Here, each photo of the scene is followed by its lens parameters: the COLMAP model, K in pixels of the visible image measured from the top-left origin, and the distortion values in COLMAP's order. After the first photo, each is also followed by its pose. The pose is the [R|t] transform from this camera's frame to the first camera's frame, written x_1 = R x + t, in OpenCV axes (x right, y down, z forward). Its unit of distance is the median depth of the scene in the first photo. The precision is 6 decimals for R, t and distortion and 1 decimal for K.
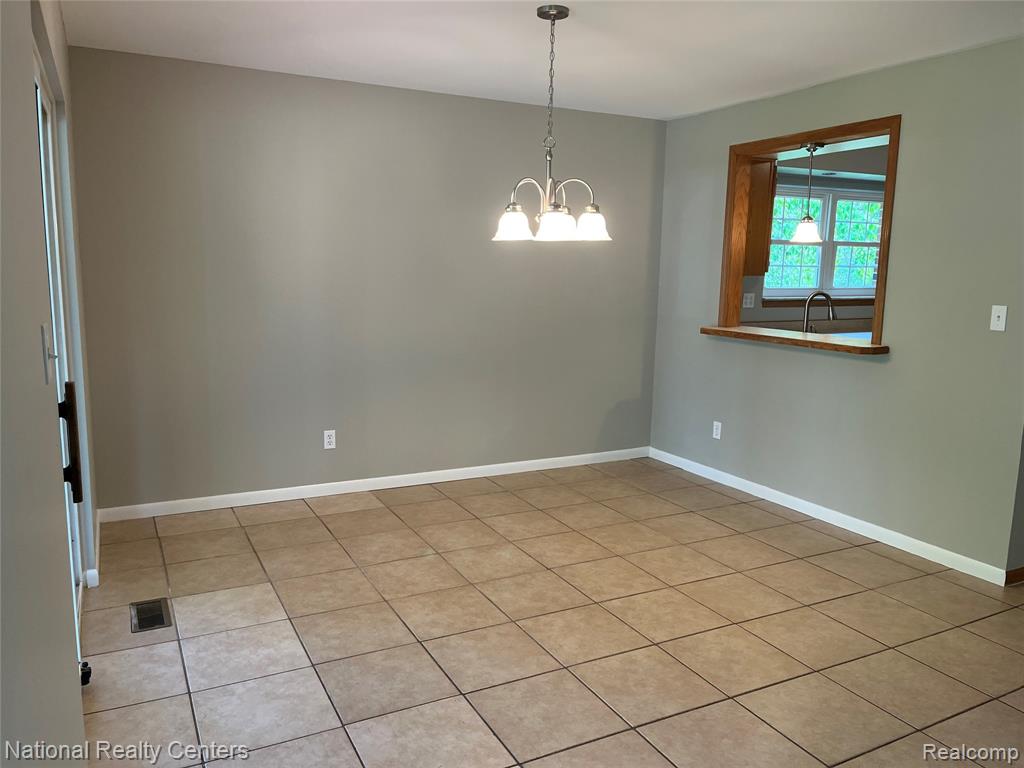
lens RADIAL K [[773.3, 0, 505.6], [0, 773.3, 384.3], [0, 0, 1]] dist [0.065736, -0.086256]
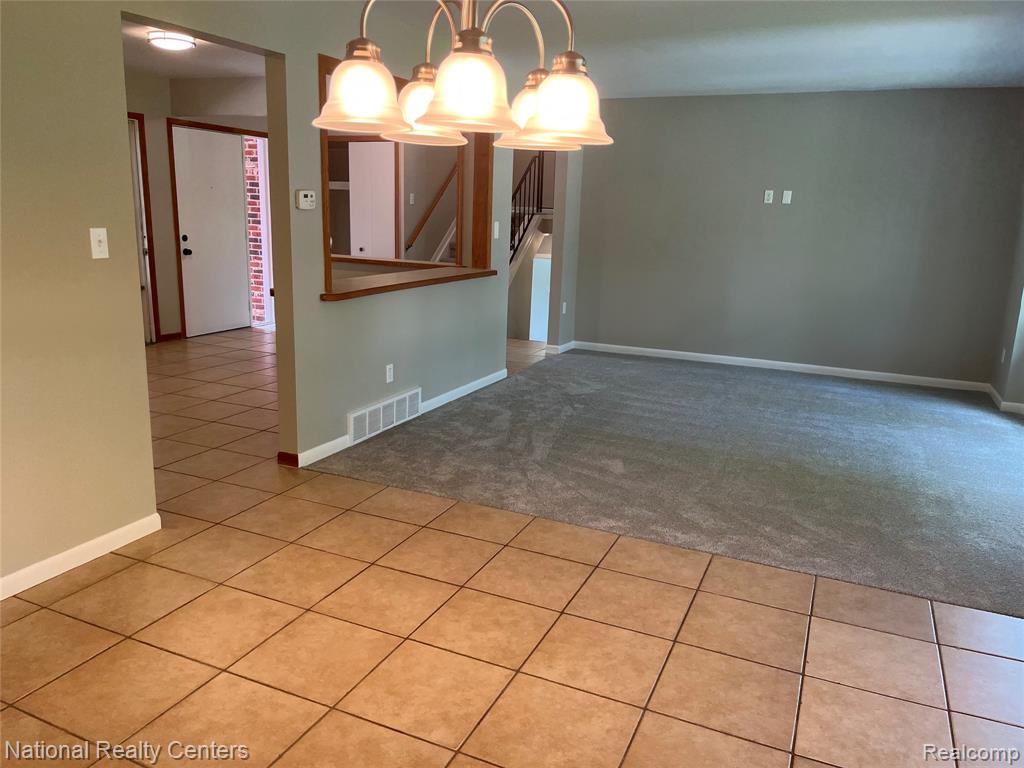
lens RADIAL K [[773.3, 0, 496.9], [0, 773.3, 388.4], [0, 0, 1]] dist [0.065736, -0.086256]
pose [[-0.620132, -0.216123, 0.754140, -0.251628], [0.078365, 0.939429, 0.333663, -0.159317], [-0.780573, 0.266014, -0.565634, 1.020667]]
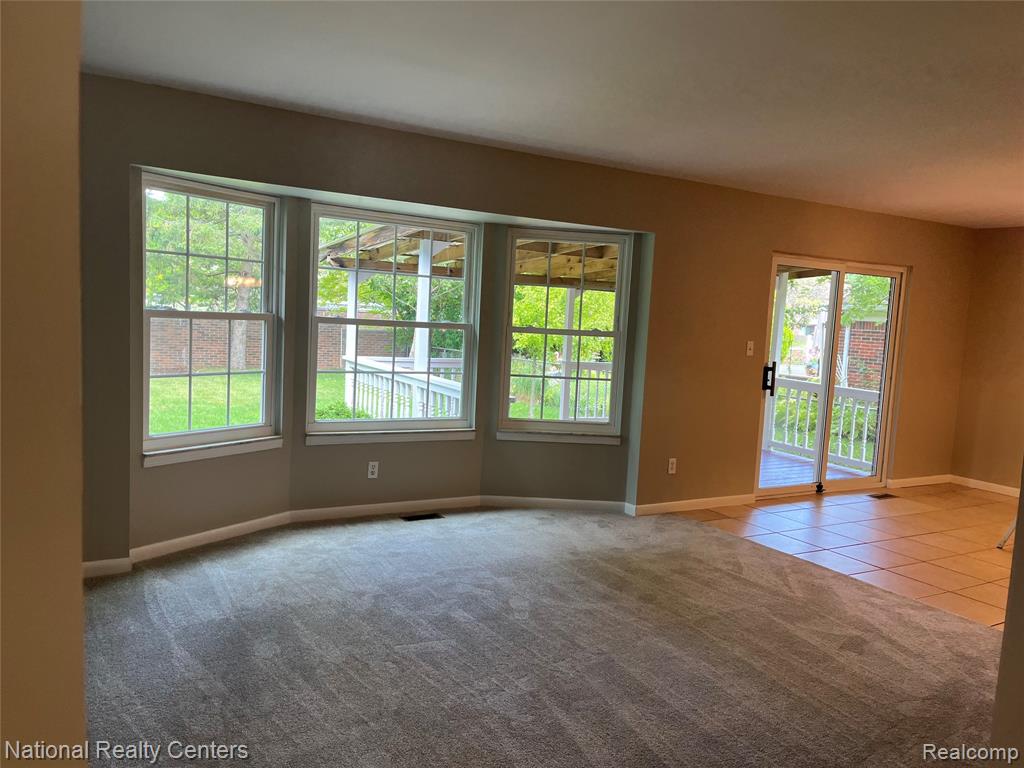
lens RADIAL K [[773.3, 0, 520.8], [0, 773.3, 387.1], [0, 0, 1]] dist [0.065736, -0.086256]
pose [[0.067441, 0.081089, -0.994423, 1.235574], [-0.207457, 0.976047, 0.065521, 0.050335], [0.975917, 0.201882, 0.082648, -0.163134]]
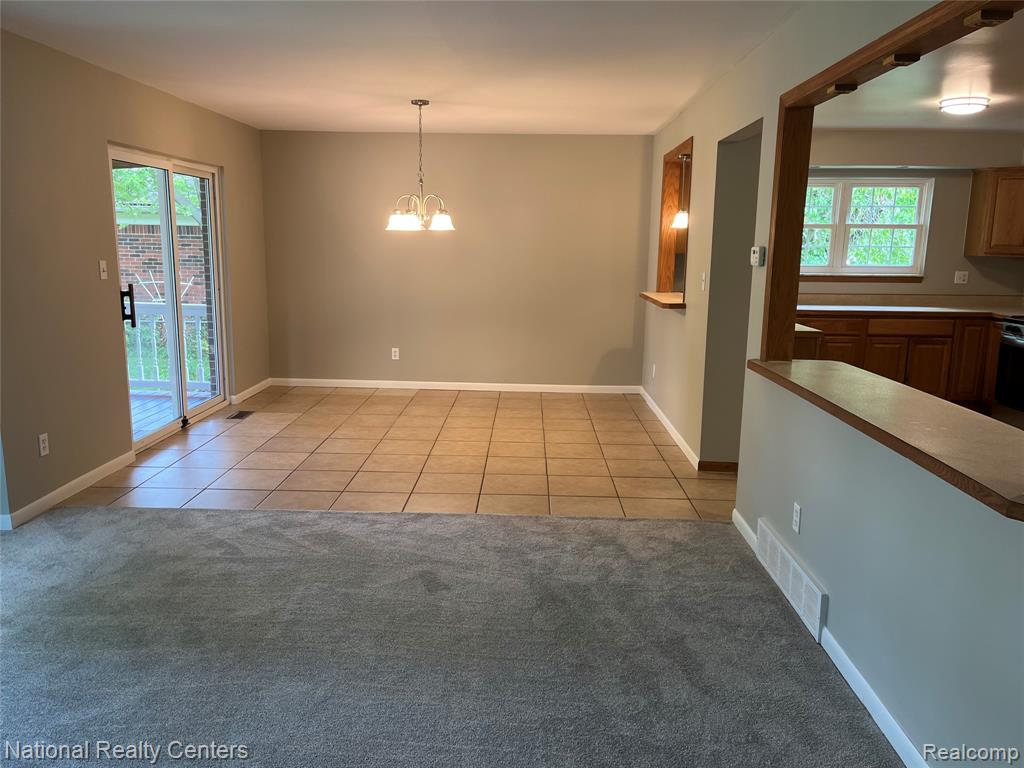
lens RADIAL K [[773.3, 0, 501.7], [0, 773.3, 380.0], [0, 0, 1]] dist [0.065736, -0.086256]
pose [[0.874509, 0.081886, -0.478047, 0.861020], [-0.075055, 0.996619, 0.033413, 0.063830], [0.479167, 0.006660, 0.877698, -0.358544]]
